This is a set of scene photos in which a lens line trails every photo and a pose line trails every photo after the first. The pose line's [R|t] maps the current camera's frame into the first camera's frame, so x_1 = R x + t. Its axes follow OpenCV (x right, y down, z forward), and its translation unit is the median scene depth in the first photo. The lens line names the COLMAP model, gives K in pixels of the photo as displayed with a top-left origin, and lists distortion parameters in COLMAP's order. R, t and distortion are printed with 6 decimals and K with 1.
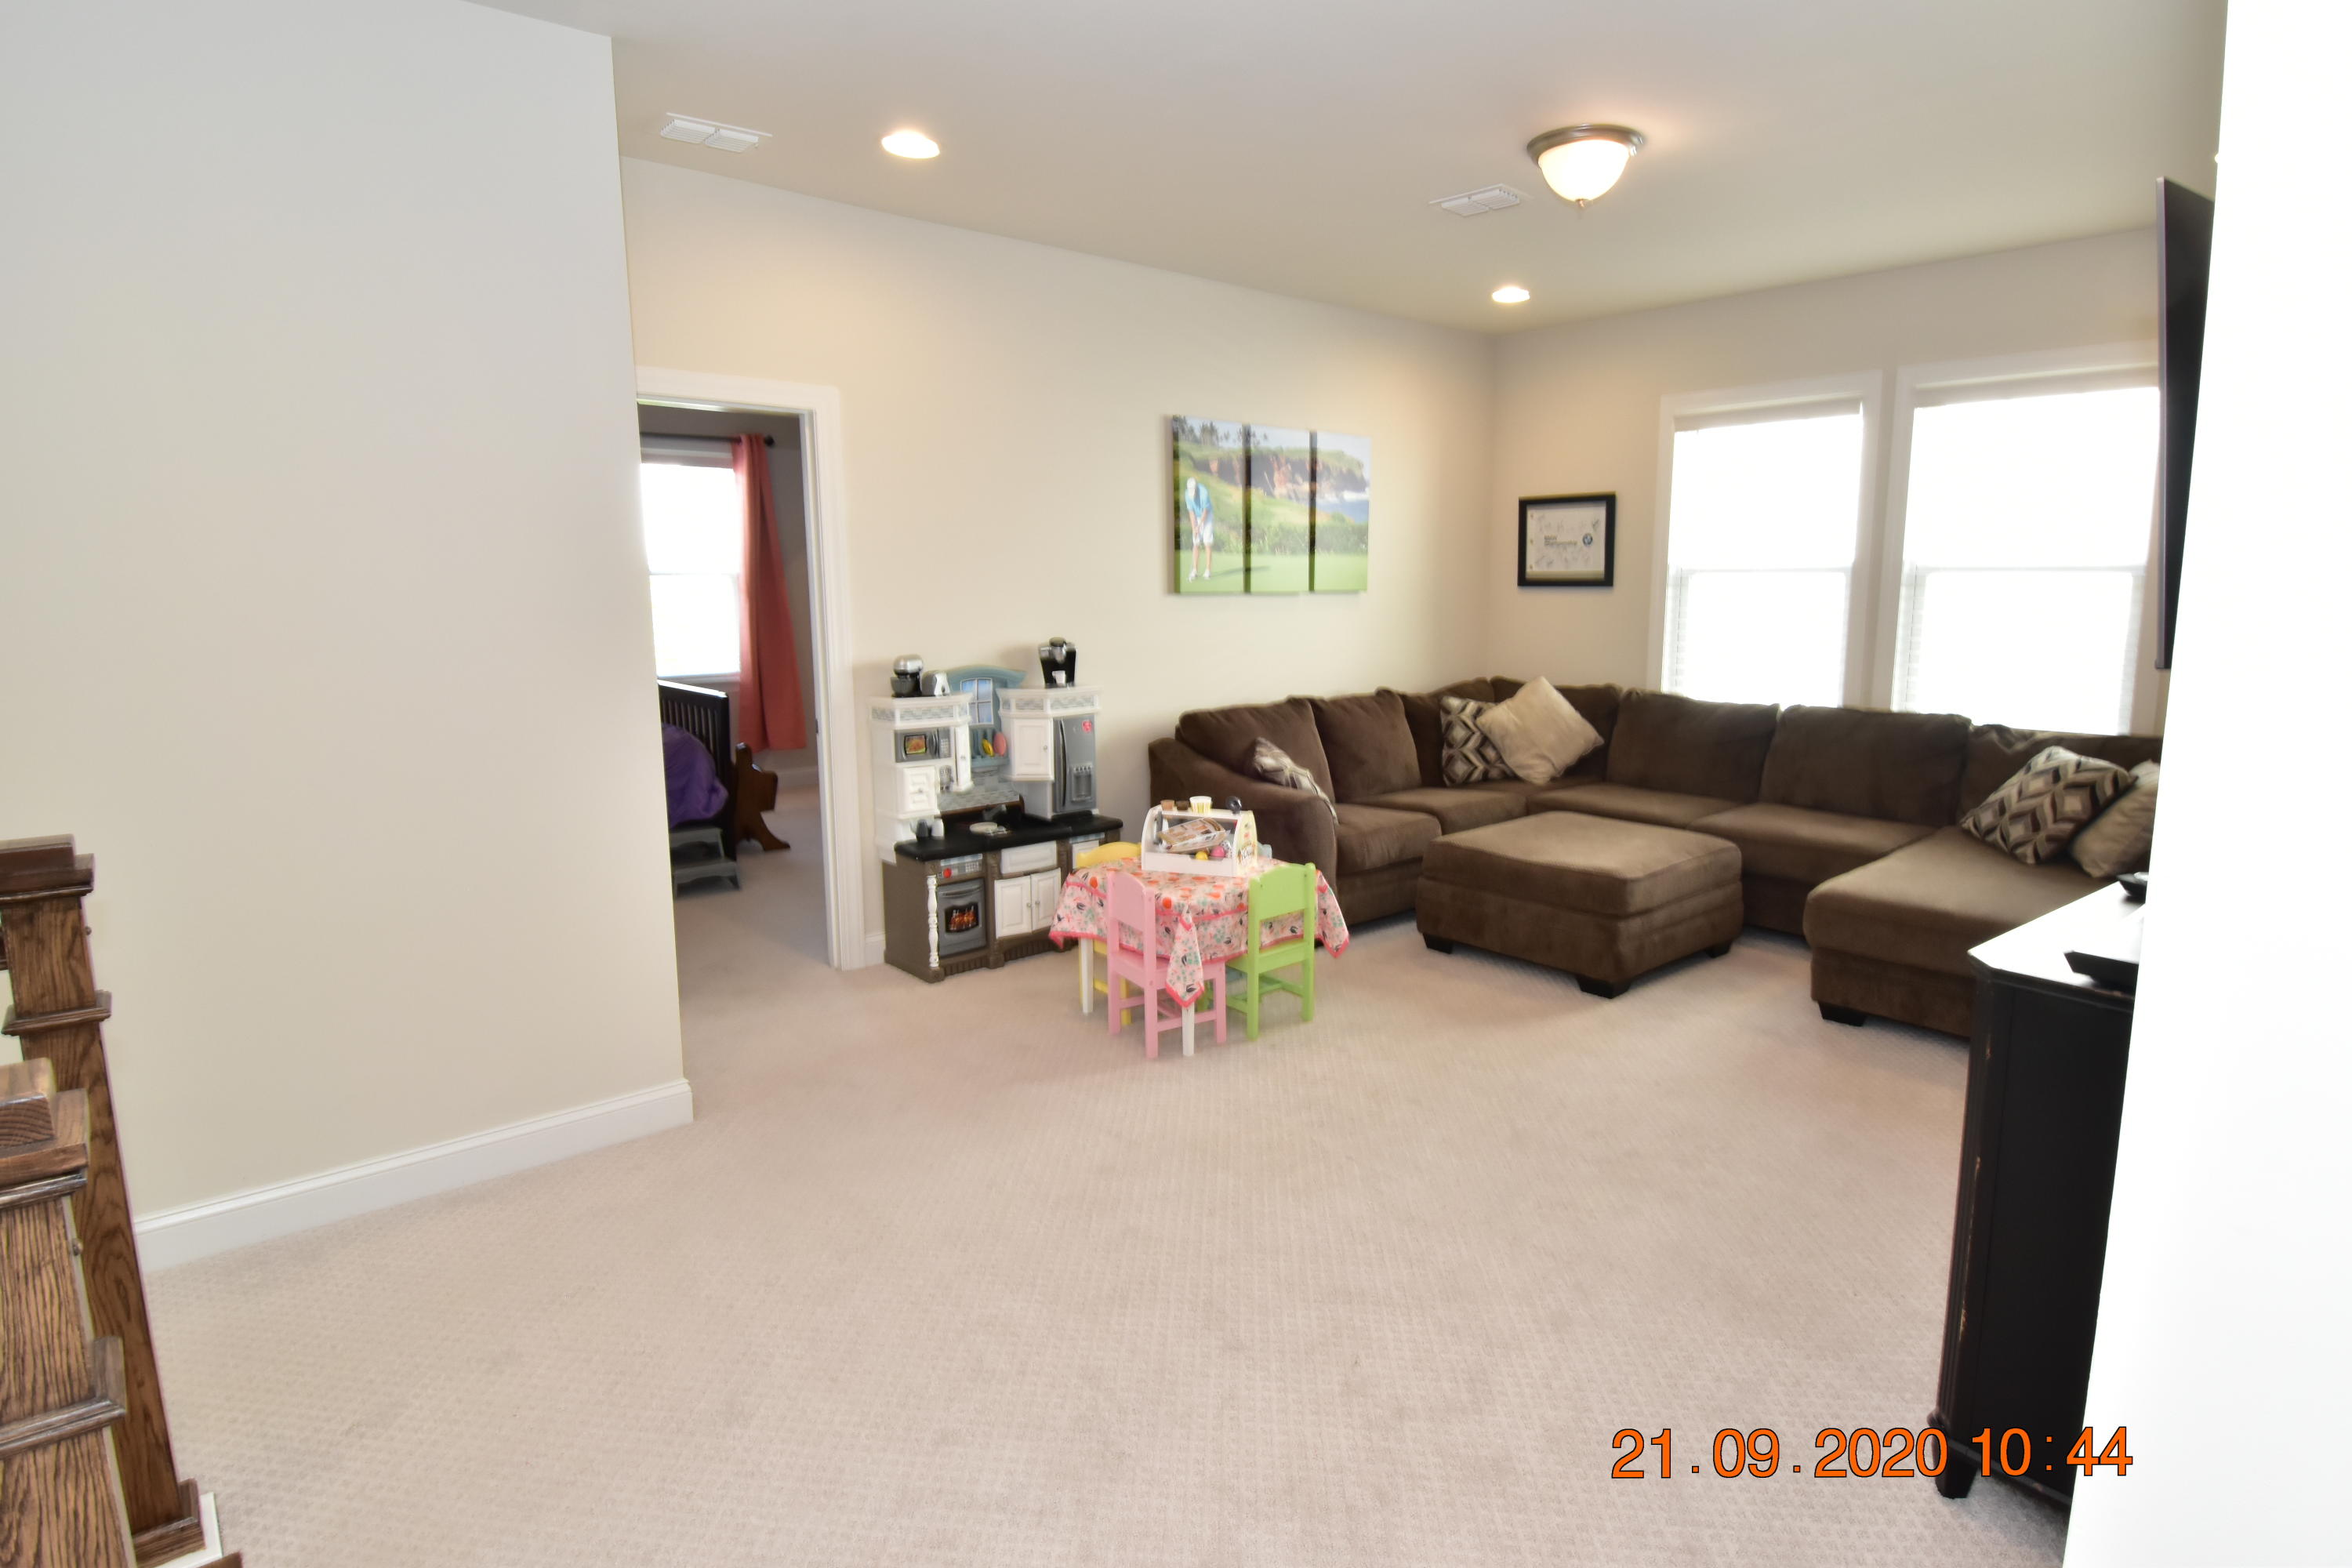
lens RADIAL K [[1247.1, 0, 1244.2], [0, 1247.1, 767.9], [0, 0, 1]] dist [0.044893, -0.055599]
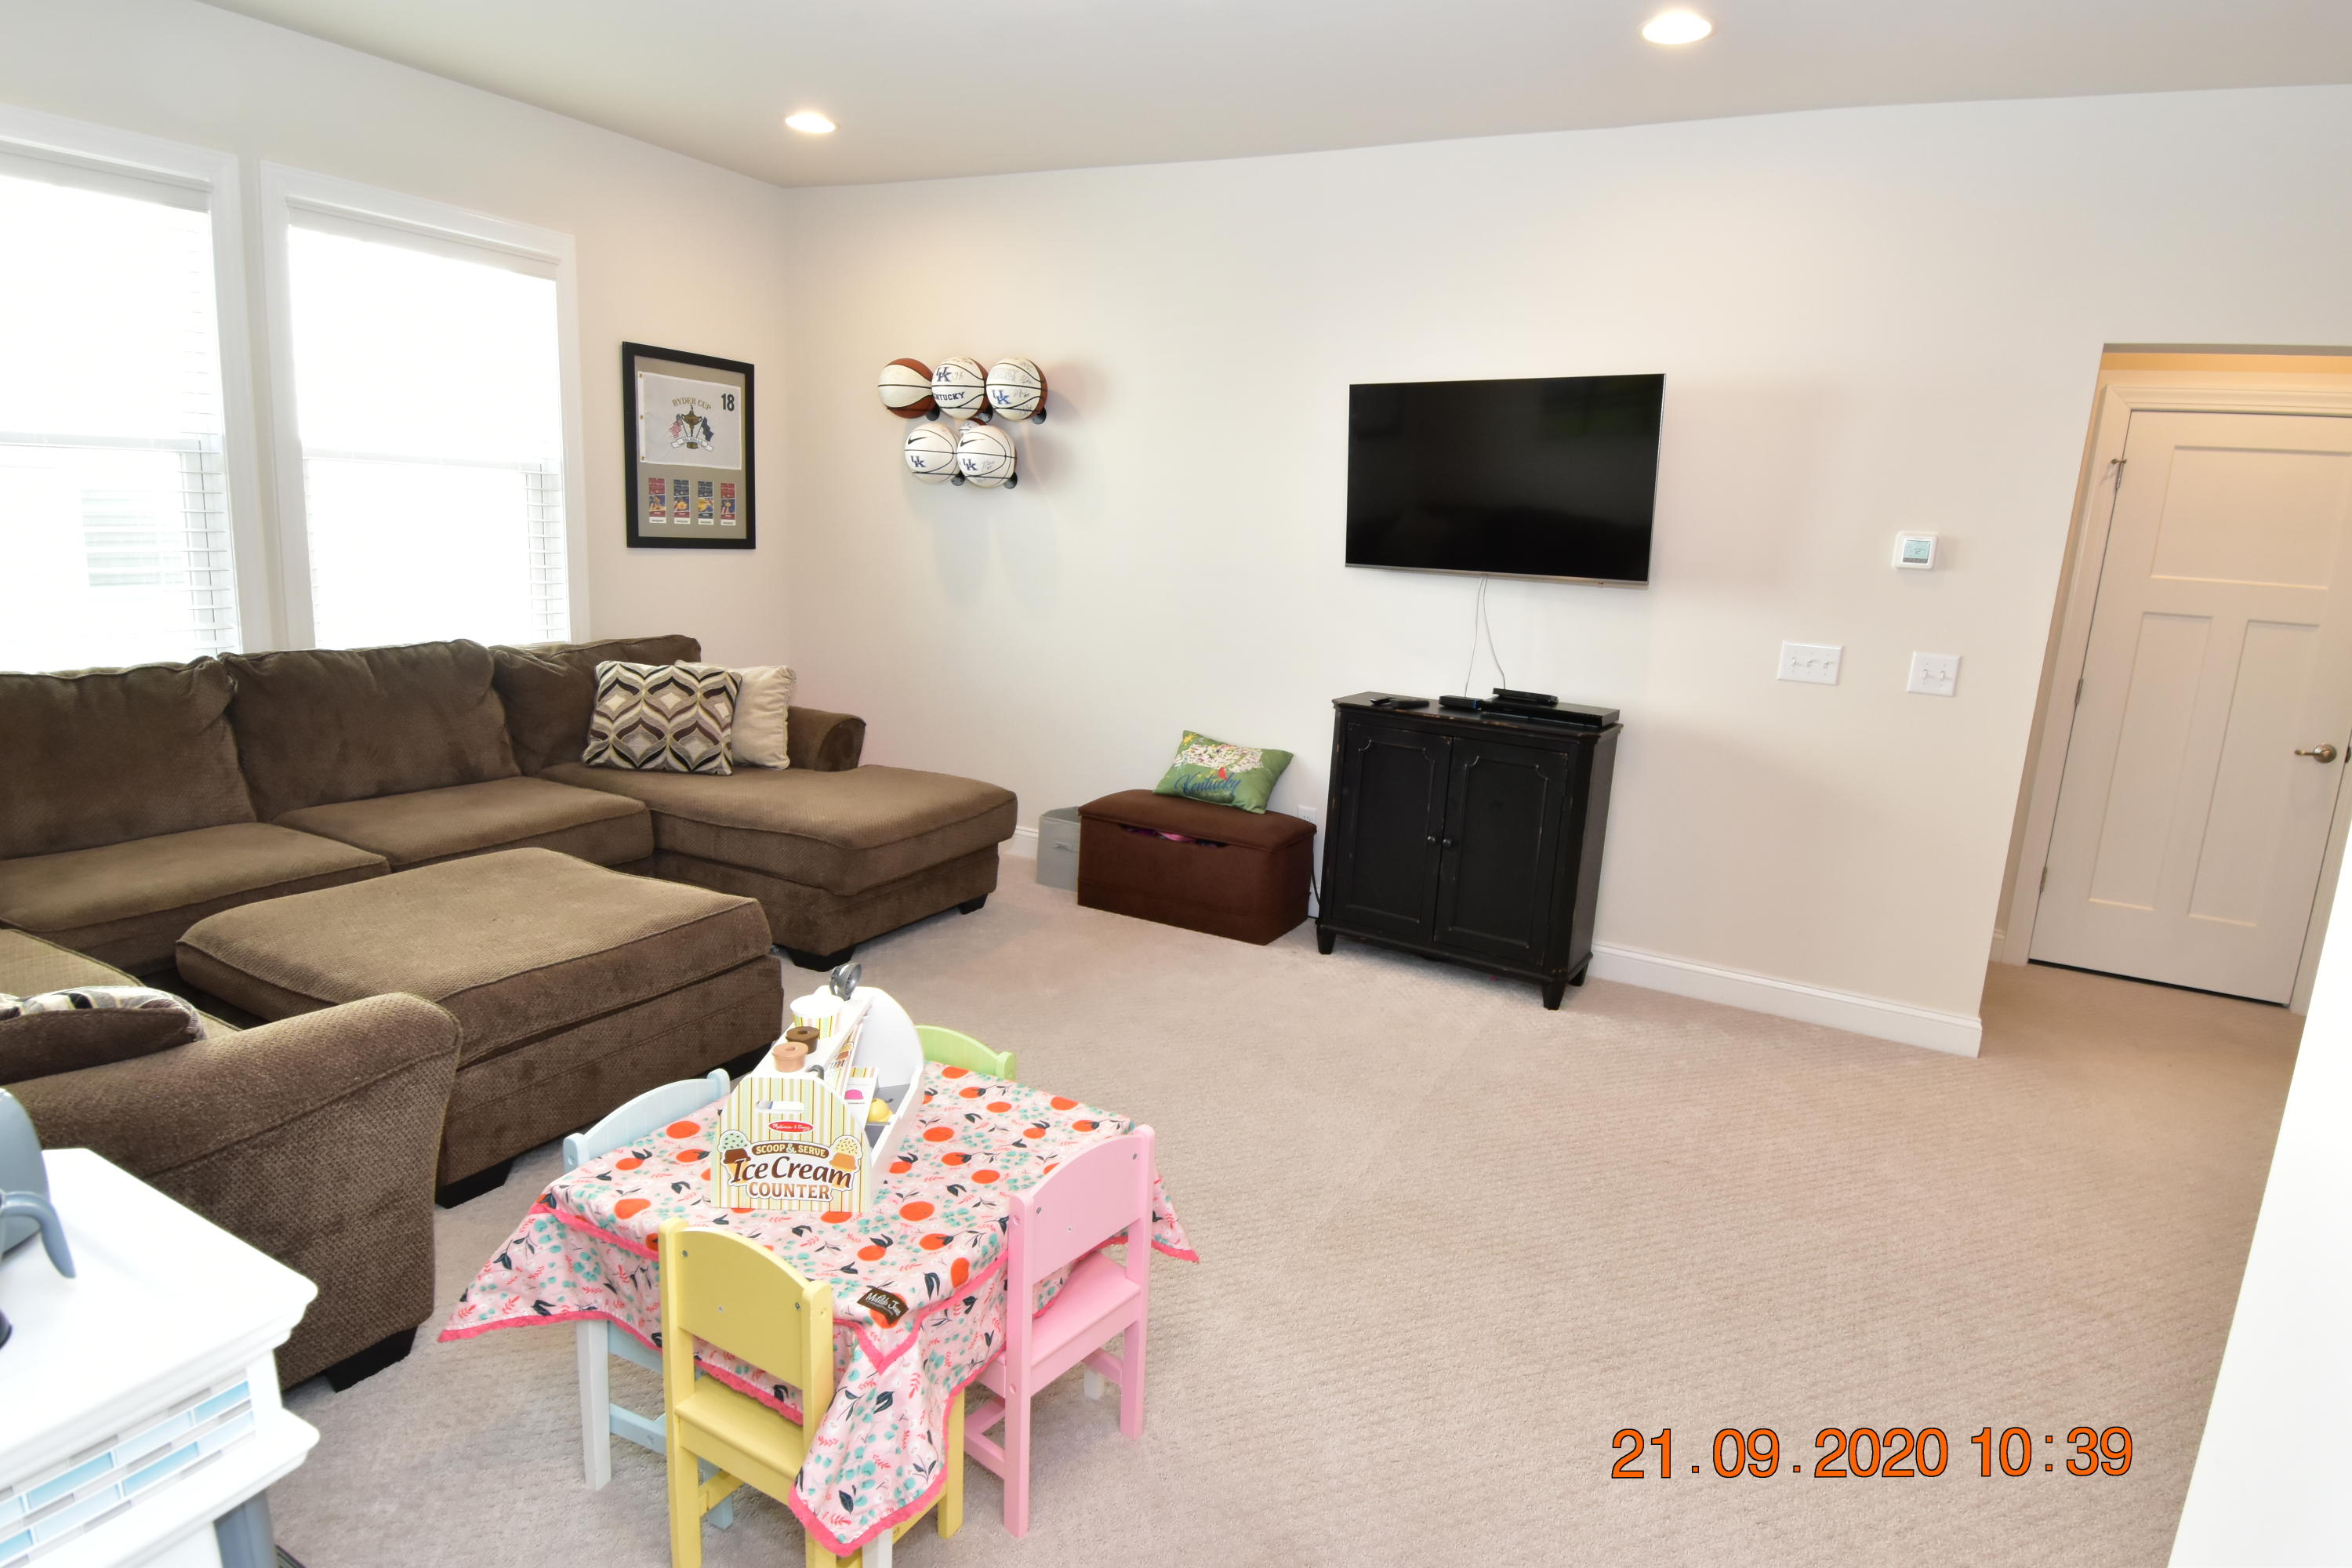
lens RADIAL K [[1247.1, 0, 1244.2], [0, 1247.1, 767.9], [0, 0, 1]] dist [0.044893, -0.055599]
pose [[-0.367381, -0.201068, 0.908077, -0.402565], [0.078442, 0.966175, 0.245668, -0.128974], [-0.926757, 0.161485, -0.339182, 0.846453]]
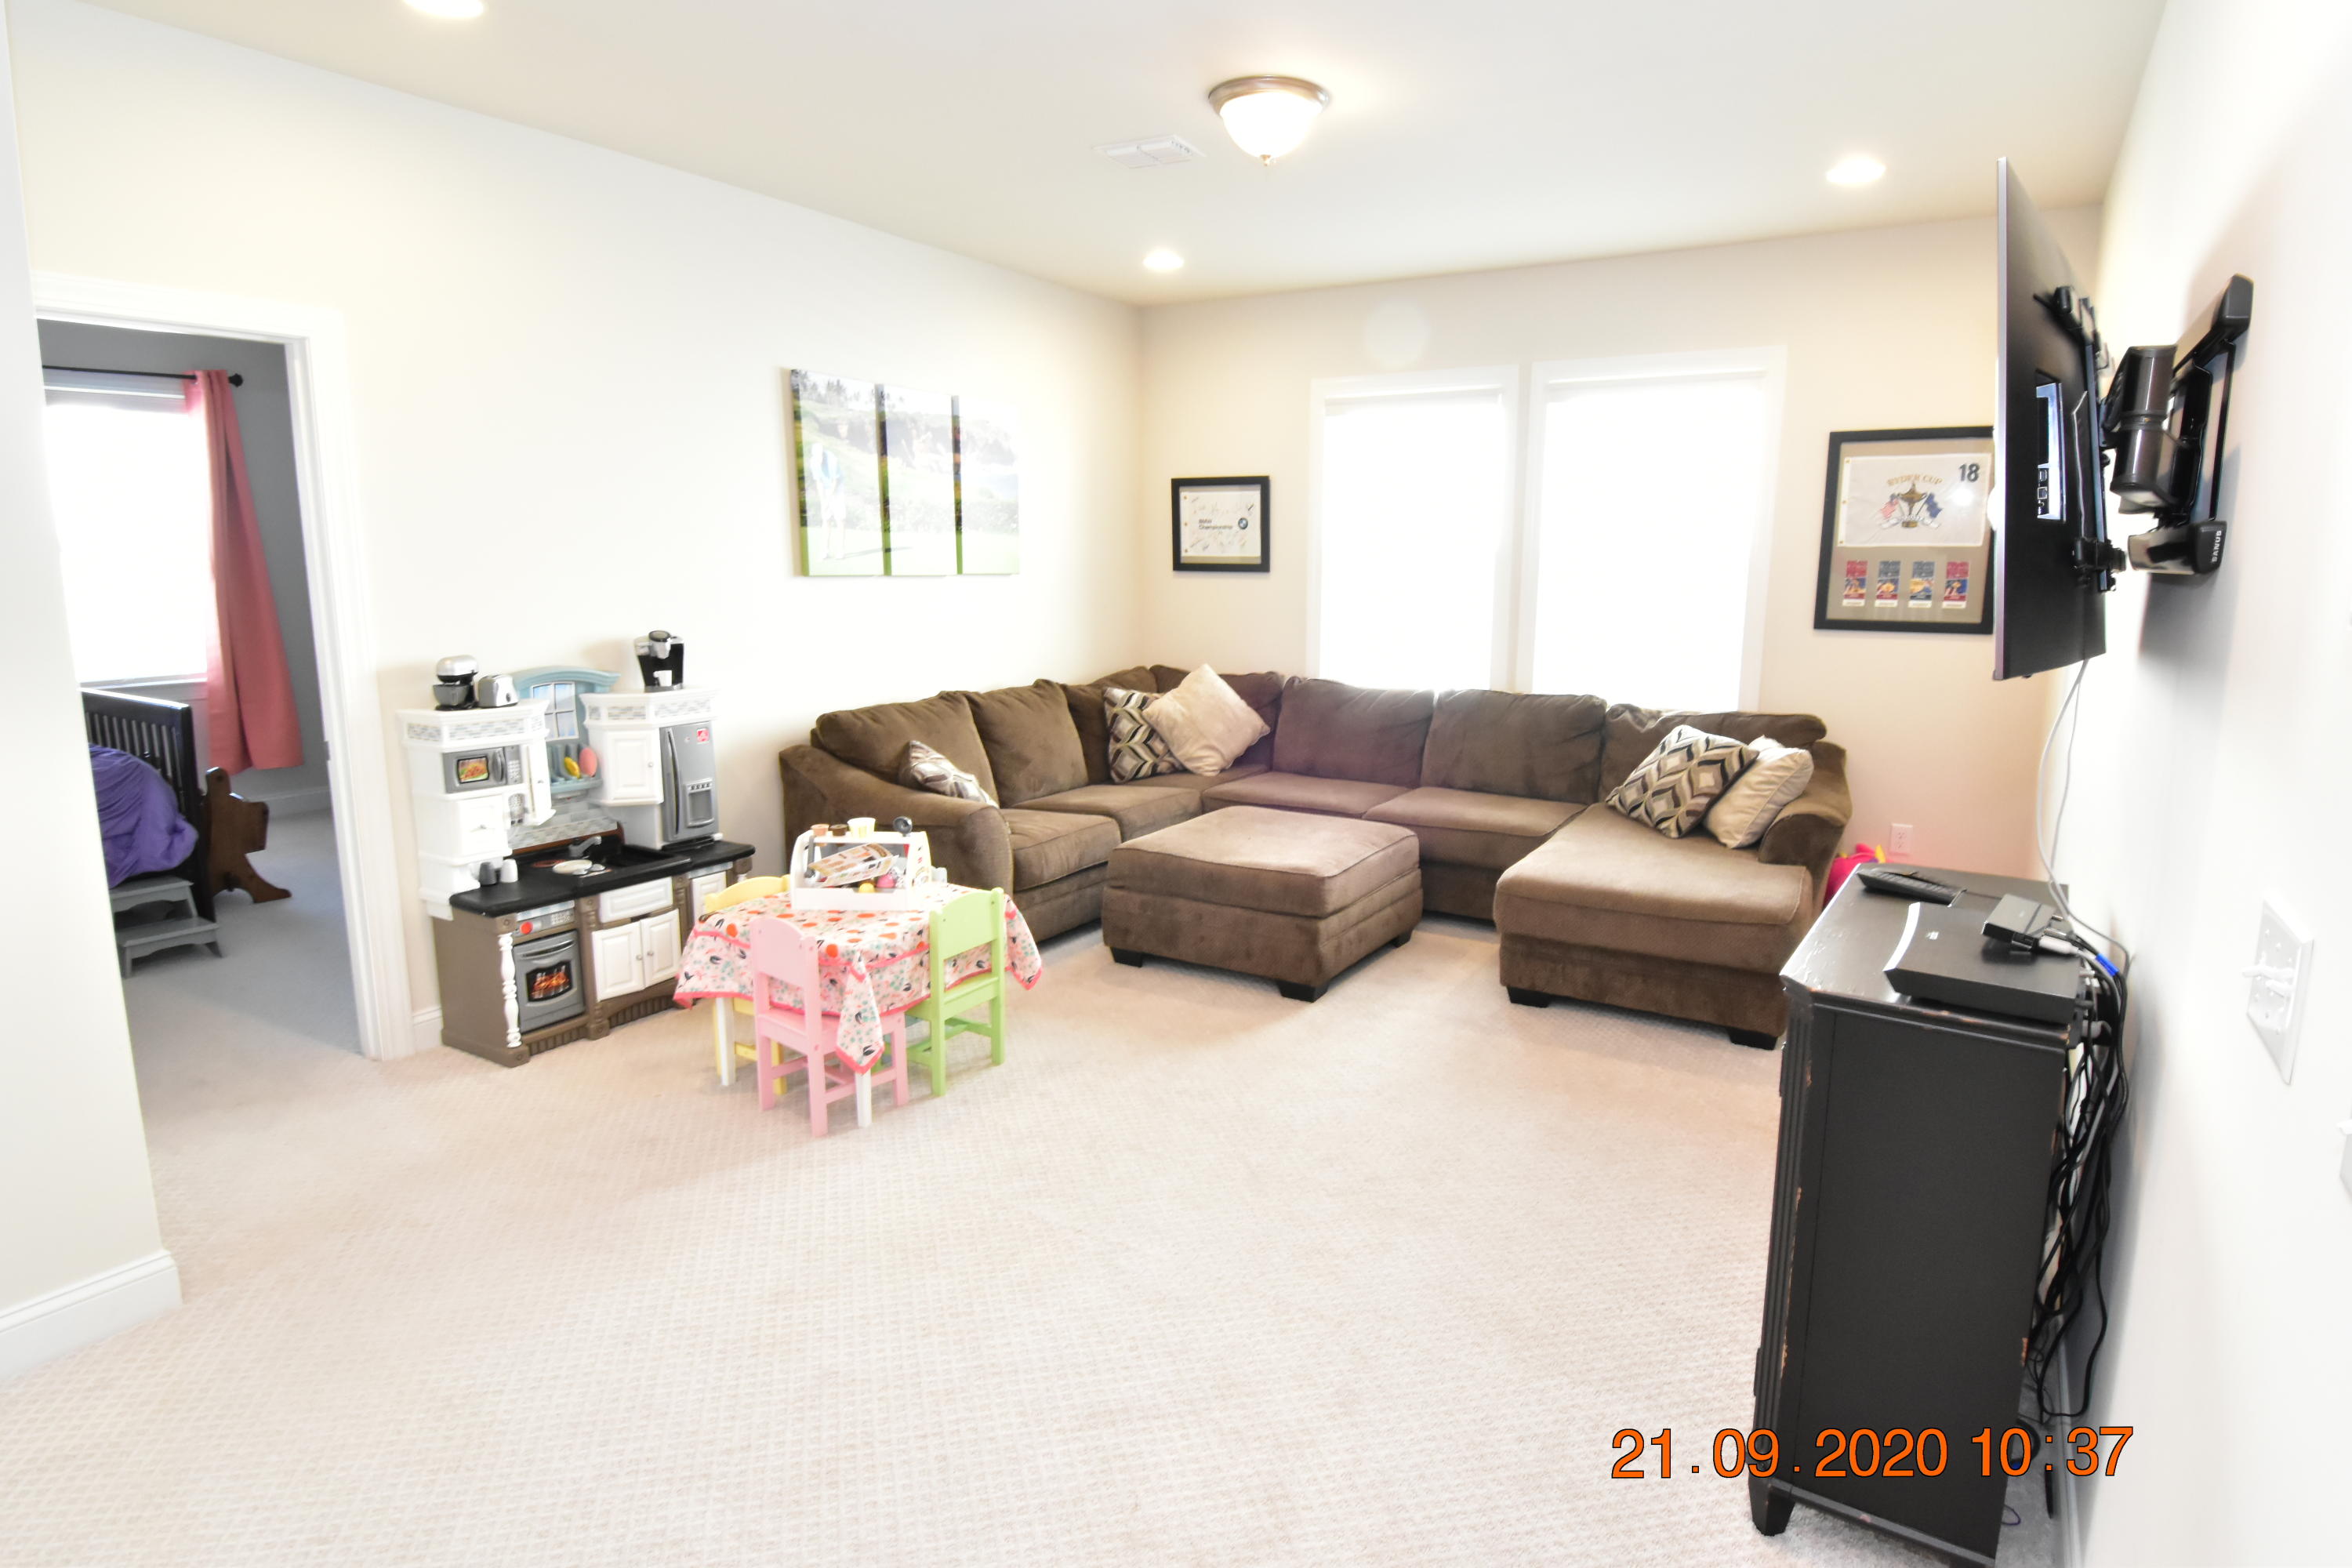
lens RADIAL K [[1247.1, 0, 1244.2], [0, 1247.1, 767.9], [0, 0, 1]] dist [0.044893, -0.055599]
pose [[0.951484, -0.042549, 0.304741, -0.038735], [0.036853, 0.999022, 0.024422, -0.019208], [-0.305483, -0.012007, 0.952122, 0.088568]]
